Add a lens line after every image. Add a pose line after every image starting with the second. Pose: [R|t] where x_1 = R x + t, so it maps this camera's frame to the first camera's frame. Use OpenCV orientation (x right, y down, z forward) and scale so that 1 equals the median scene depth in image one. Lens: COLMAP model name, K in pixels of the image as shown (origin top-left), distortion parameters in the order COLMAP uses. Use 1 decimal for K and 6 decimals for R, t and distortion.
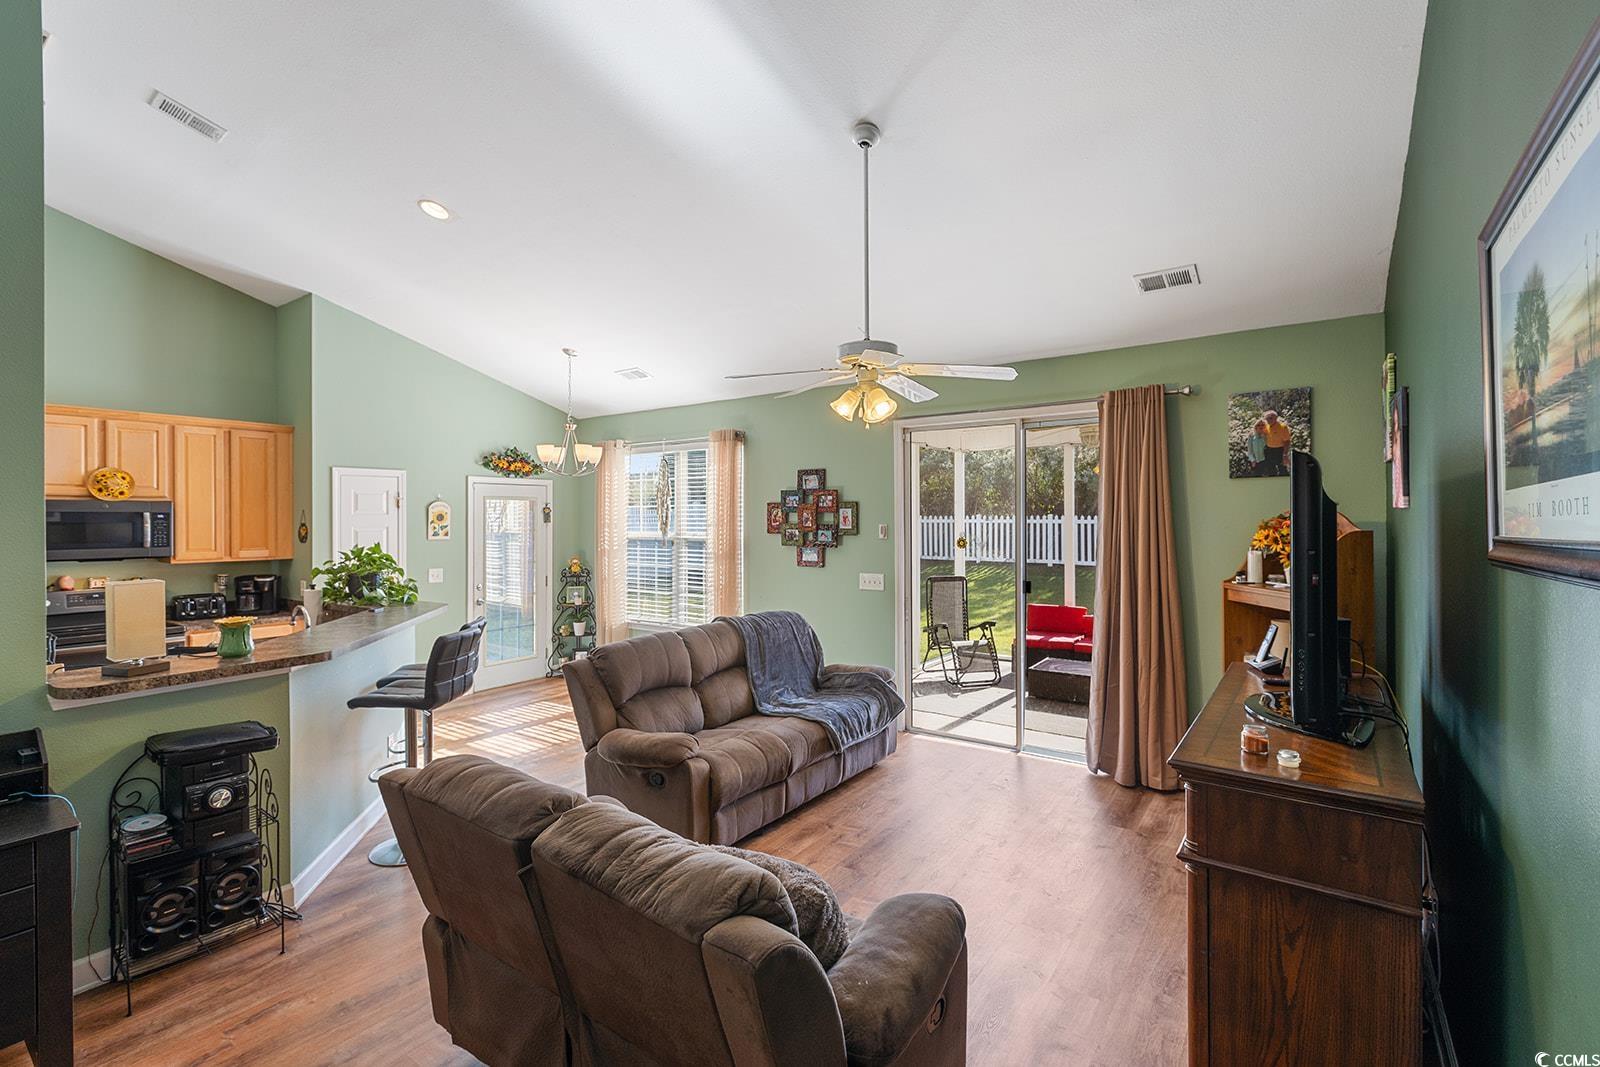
lens RADIAL K [[709.5, 0, 798.3], [0, 709.5, 525.4], [0, 0, 1]] dist [-0.003392, -0.000106]
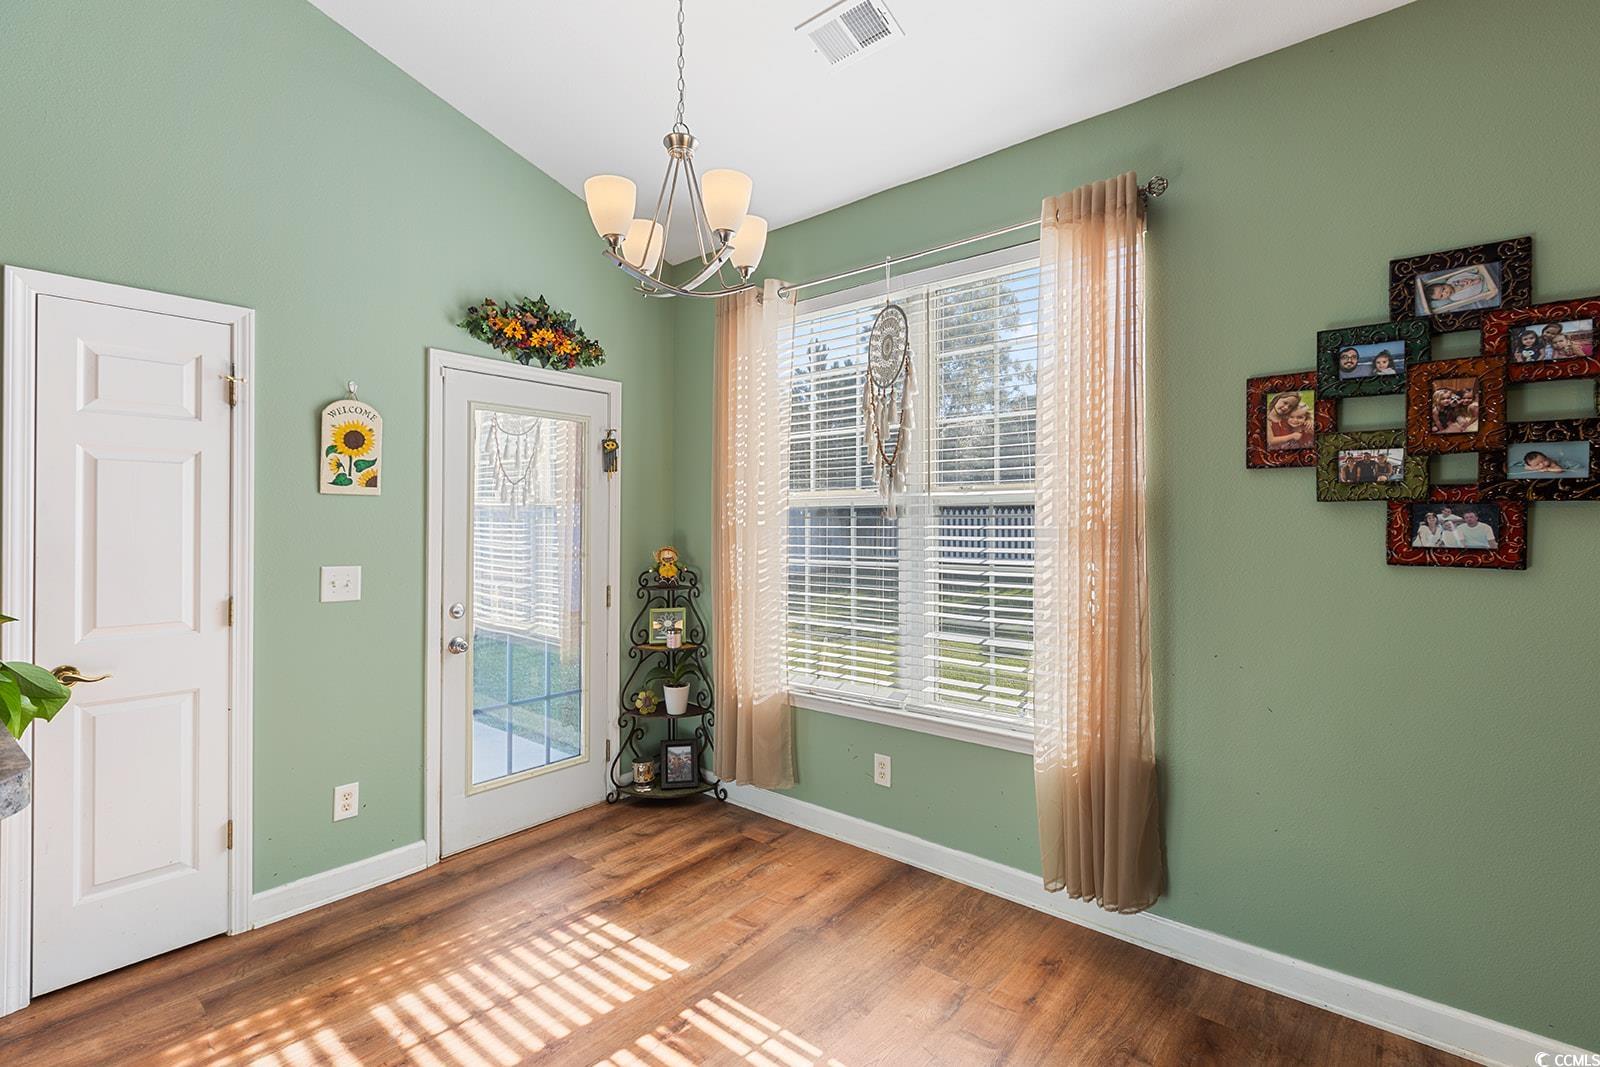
lens RADIAL K [[709.5, 0, 792.3], [0, 709.5, 531.4], [0, 0, 1]] dist [-0.003392, -0.000106]
pose [[0.996467, 0.004555, -0.083861, -0.212701], [-0.004823, 0.999984, -0.002993, 0.039667], [0.083846, 0.003387, 0.996473, 0.593483]]
